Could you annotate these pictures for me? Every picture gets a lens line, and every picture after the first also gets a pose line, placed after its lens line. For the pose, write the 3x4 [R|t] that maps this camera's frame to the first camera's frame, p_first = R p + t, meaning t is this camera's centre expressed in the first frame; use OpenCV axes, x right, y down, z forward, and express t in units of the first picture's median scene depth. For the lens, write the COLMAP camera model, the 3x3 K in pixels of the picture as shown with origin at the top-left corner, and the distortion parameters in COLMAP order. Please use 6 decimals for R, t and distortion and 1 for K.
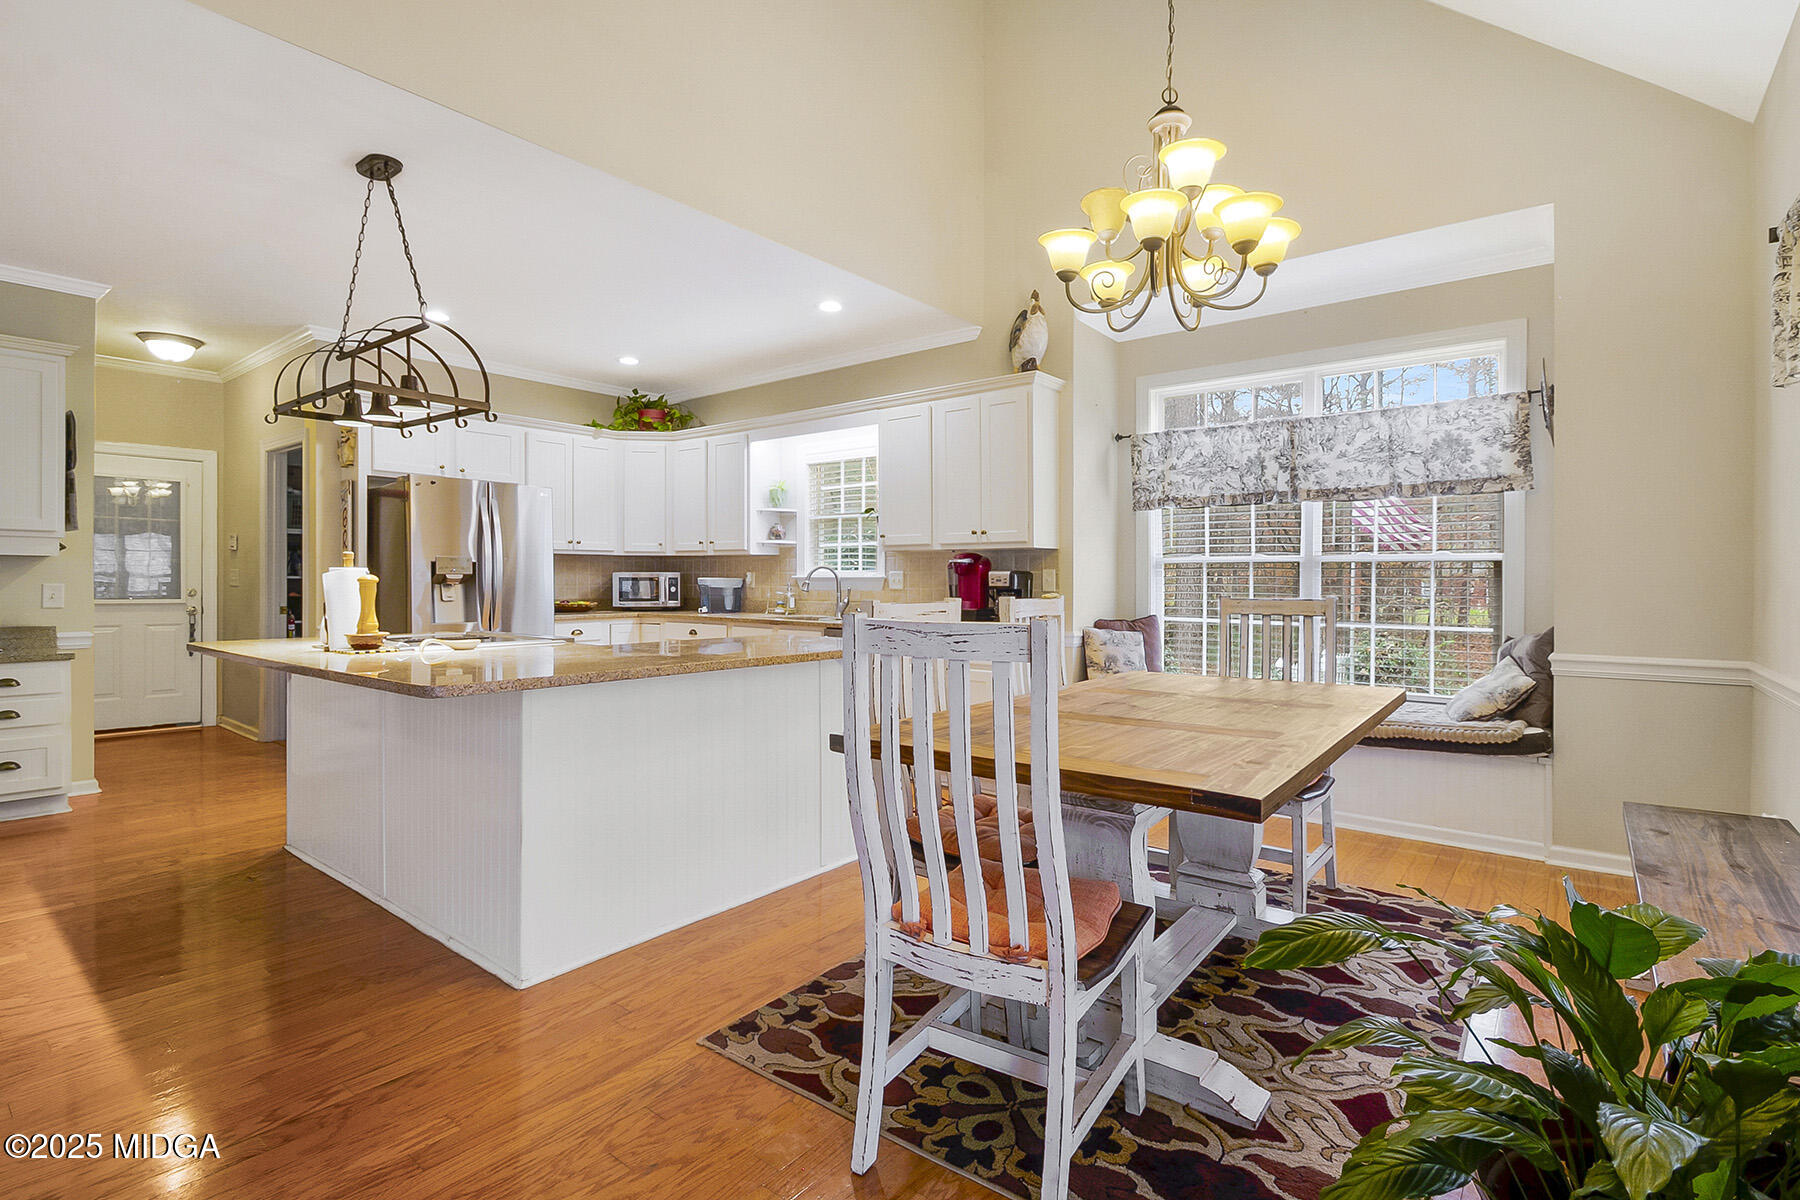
lens RADIAL K [[864.6, 0, 910.7], [0, 864.6, 579.2], [0, 0, 1]] dist [0.003201, -0.012285]
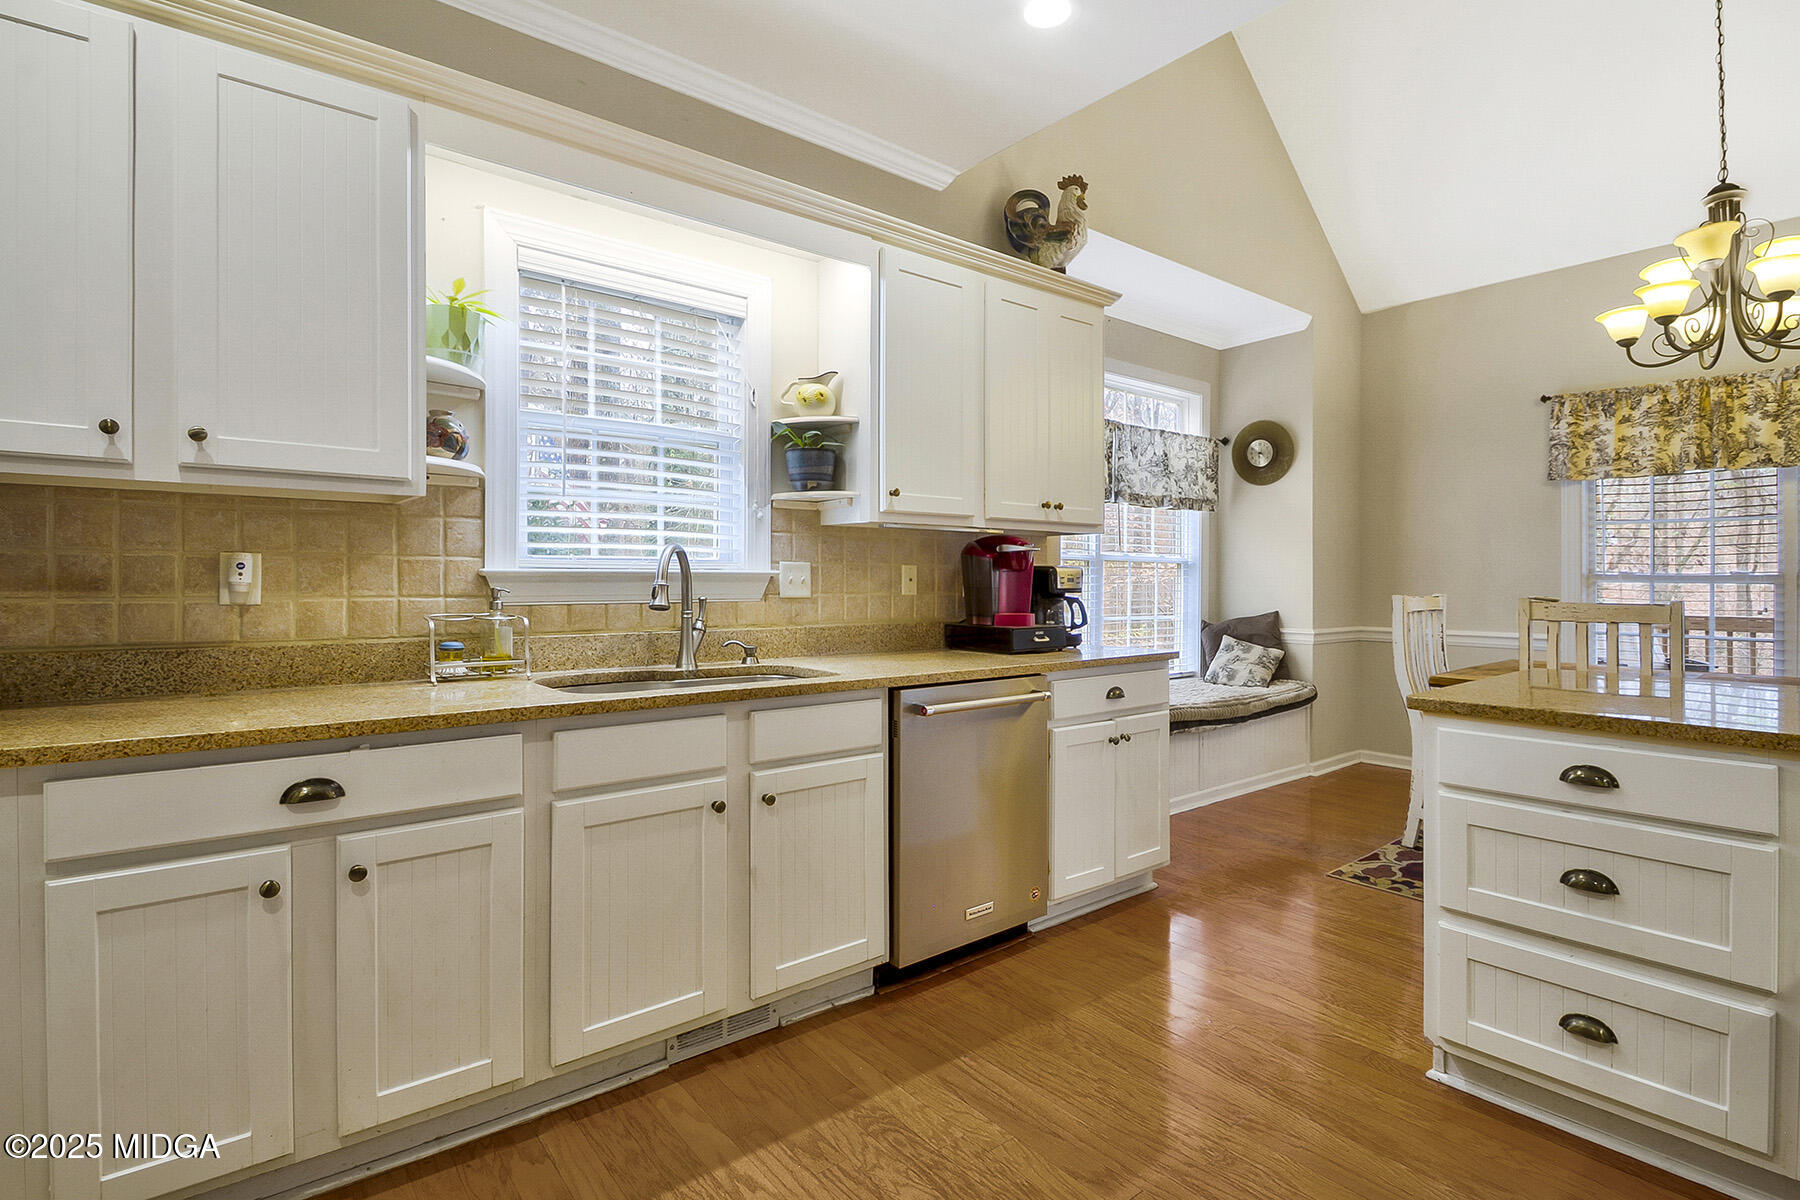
lens RADIAL K [[864.6, 0, 910.7], [0, 864.6, 579.2], [0, 0, 1]] dist [0.003201, -0.012285]
pose [[0.219569, -0.002011, 0.975595, -0.615934], [-0.004506, 0.999985, 0.003076, -0.000513], [-0.975587, -0.005072, 0.219556, 1.022293]]
